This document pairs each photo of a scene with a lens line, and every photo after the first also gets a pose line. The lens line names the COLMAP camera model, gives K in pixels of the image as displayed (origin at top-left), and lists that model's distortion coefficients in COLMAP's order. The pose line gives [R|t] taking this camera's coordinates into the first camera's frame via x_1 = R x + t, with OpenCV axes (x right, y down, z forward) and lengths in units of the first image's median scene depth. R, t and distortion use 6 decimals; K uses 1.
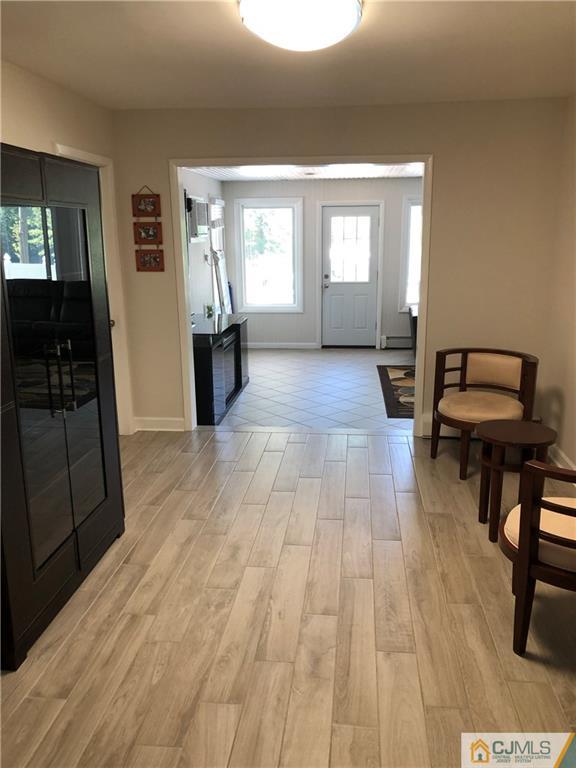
lens RADIAL K [[628.2, 0, 289.9], [0, 628.2, 385.1], [0, 0, 1]] dist [0.008177, -0.000006]
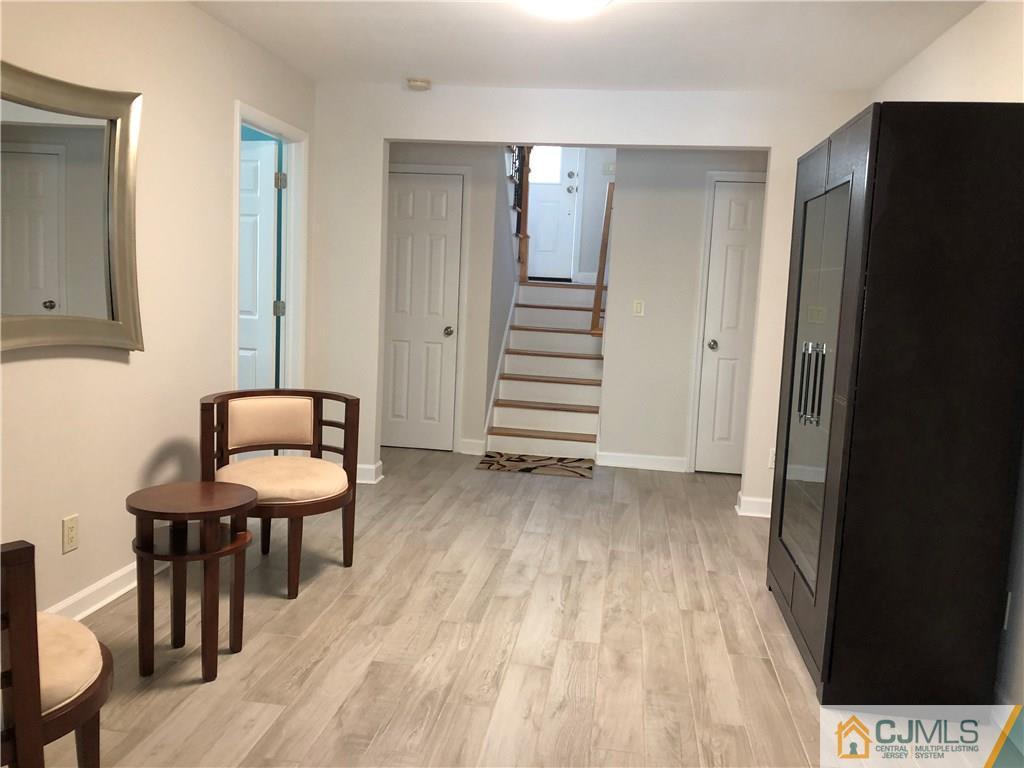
lens RADIAL K [[837.5, 0, 512.0], [0, 837.5, 384.0], [0, 0, 1]] dist [0.008177, -0.000006]
pose [[-0.998712, -0.040651, 0.030359, 0.020513], [-0.027193, 0.934035, 0.356145, -0.407438], [-0.042834, 0.354861, -0.933937, 2.063964]]
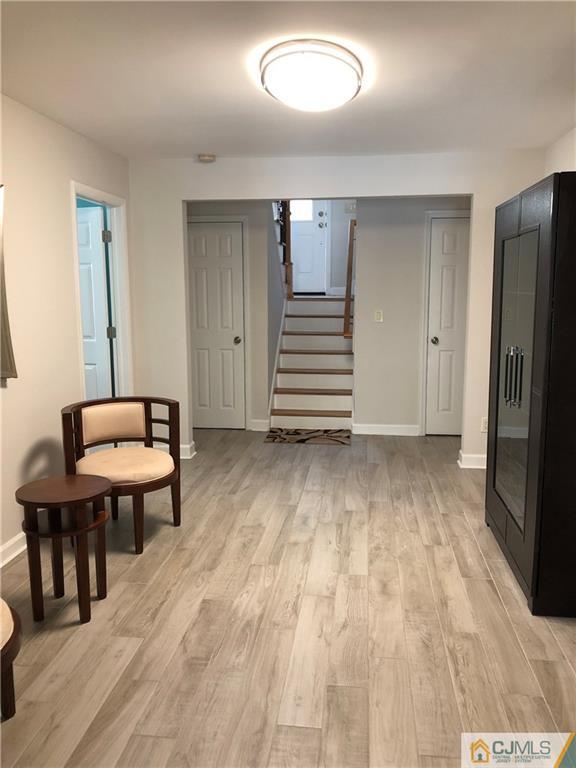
lens RADIAL K [[628.2, 0, 289.9], [0, 628.2, 385.1], [0, 0, 1]] dist [0.008177, -0.000006]
pose [[-0.999825, 0.011372, 0.014871, 0.044810], [0.016242, 0.921942, 0.386987, -0.455505], [-0.009310, 0.387161, -0.921965, 2.061223]]
